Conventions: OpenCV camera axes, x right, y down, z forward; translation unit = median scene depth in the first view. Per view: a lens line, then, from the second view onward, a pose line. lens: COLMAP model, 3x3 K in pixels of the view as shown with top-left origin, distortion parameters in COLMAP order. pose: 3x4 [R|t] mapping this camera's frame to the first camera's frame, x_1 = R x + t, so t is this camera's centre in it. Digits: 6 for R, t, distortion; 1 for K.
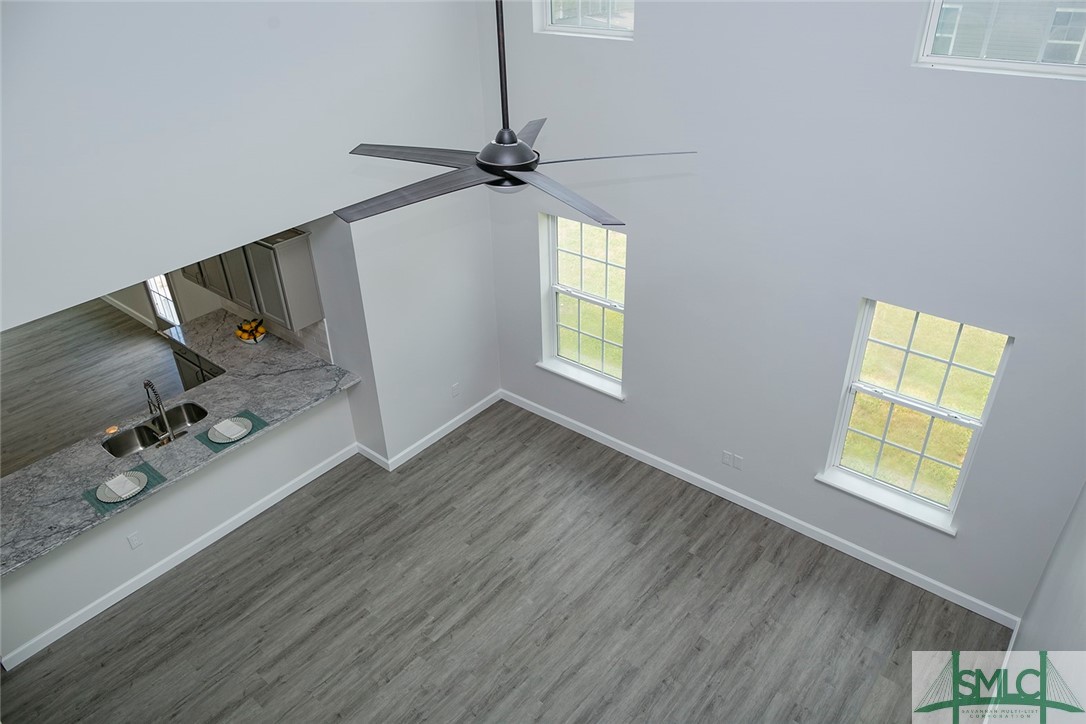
lens RADIAL K [[761.0, 0, 552.4], [0, 761.0, 365.6], [0, 0, 1]] dist [-0.052539, 0.042306]
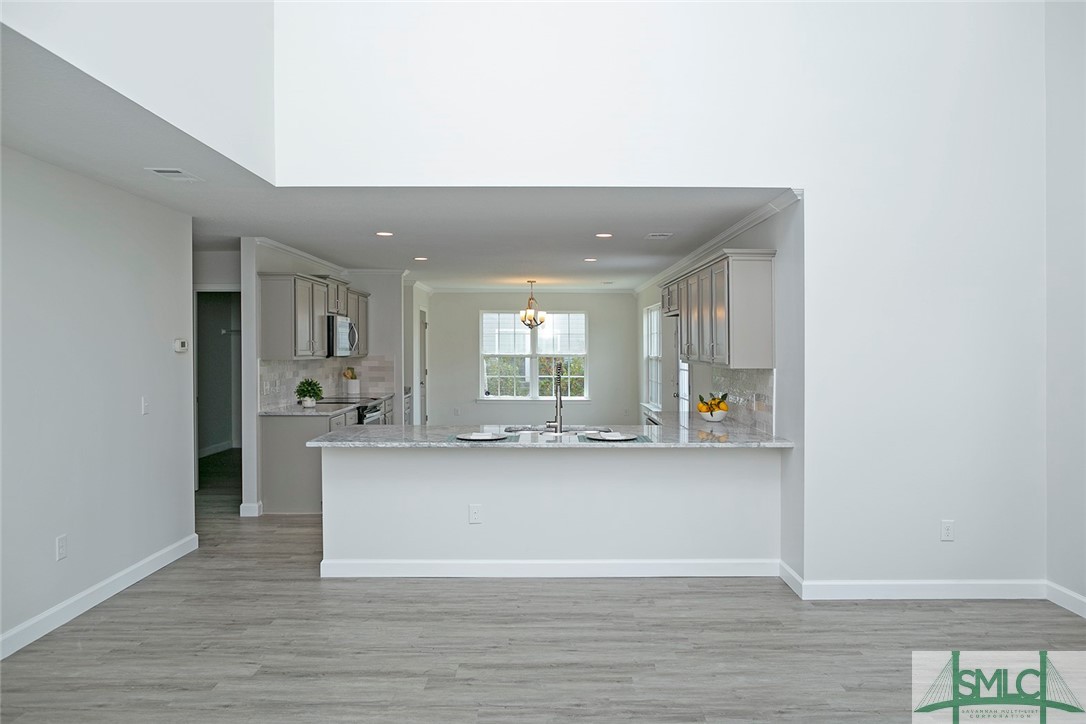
lens RADIAL K [[761.0, 0, 554.9], [0, 761.0, 353.4], [0, 0, 1]] dist [-0.052539, 0.042306]
pose [[0.635145, 0.018481, -0.772172, 0.185447], [-0.413559, 0.852477, -0.319767, 0.304837], [0.652349, 0.522437, 0.549090, 0.448655]]
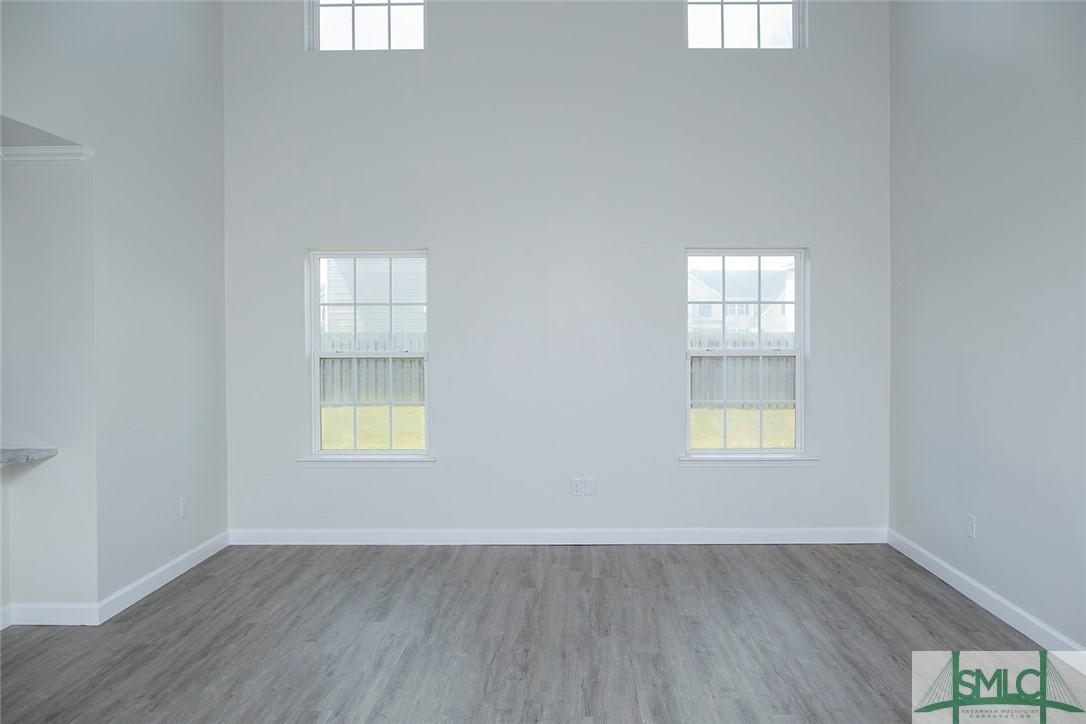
lens RADIAL K [[761.0, 0, 588.5], [0, 761.0, 314.0], [0, 0, 1]] dist [-0.052539, 0.042306]
pose [[0.767270, 0.019061, 0.641041, -0.351928], [0.336116, 0.839330, -0.427259, 0.365892], [-0.546189, 0.543287, 0.637586, 0.363342]]
